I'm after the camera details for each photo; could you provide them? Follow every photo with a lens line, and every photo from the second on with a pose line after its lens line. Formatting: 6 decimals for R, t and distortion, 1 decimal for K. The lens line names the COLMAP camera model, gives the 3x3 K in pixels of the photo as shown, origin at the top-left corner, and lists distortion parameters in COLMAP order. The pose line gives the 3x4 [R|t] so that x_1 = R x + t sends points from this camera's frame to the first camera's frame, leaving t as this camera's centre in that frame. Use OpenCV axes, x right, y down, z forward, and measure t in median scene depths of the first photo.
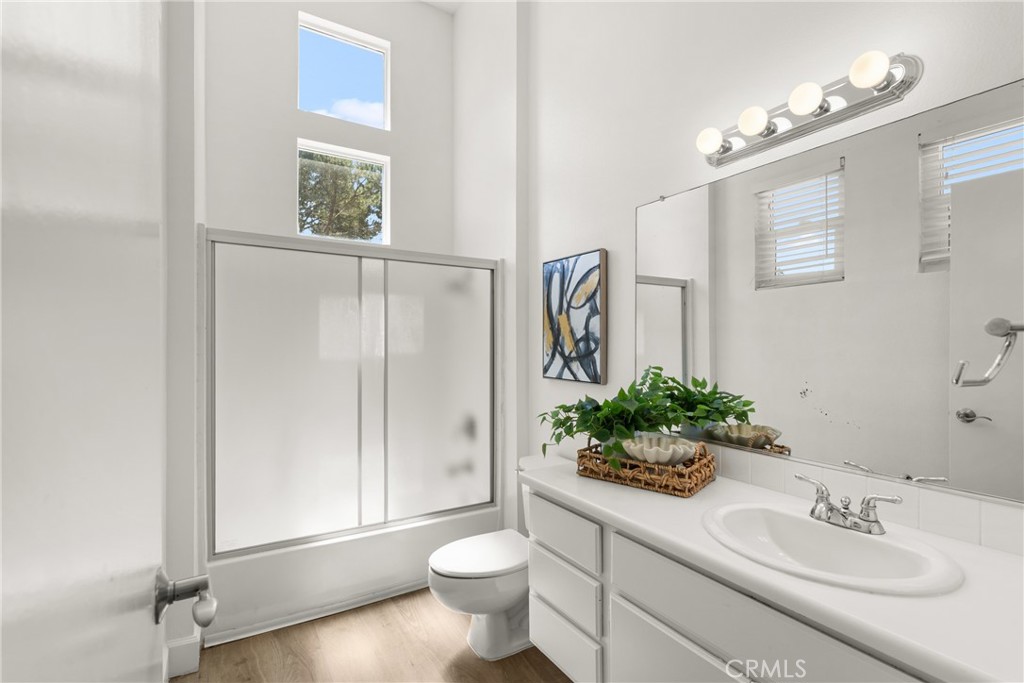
lens RADIAL K [[472.3, 0, 511.9], [0, 472.3, 343.1], [0, 0, 1]] dist [-0.007271, 0.002652]
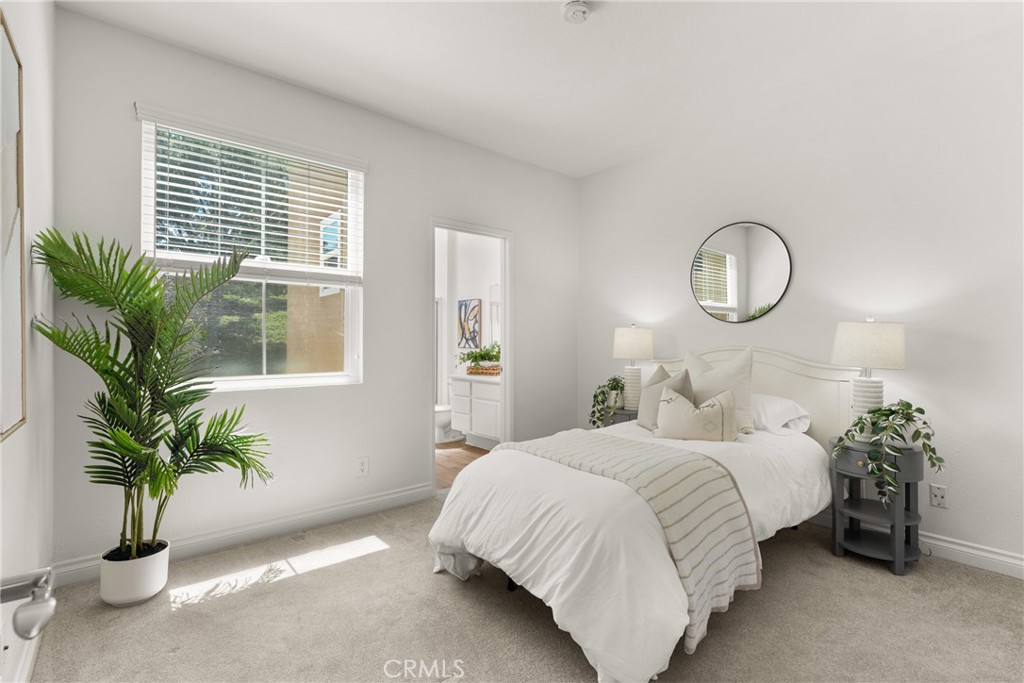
lens RADIAL K [[472.3, 0, 512.1], [0, 472.3, 339.3], [0, 0, 1]] dist [-0.007271, 0.002652]
pose [[0.988114, 0.006117, 0.153600, -0.037316], [-0.006798, 0.999969, 0.003907, 0.021352], [-0.153572, -0.004904, 0.988125, -1.674098]]
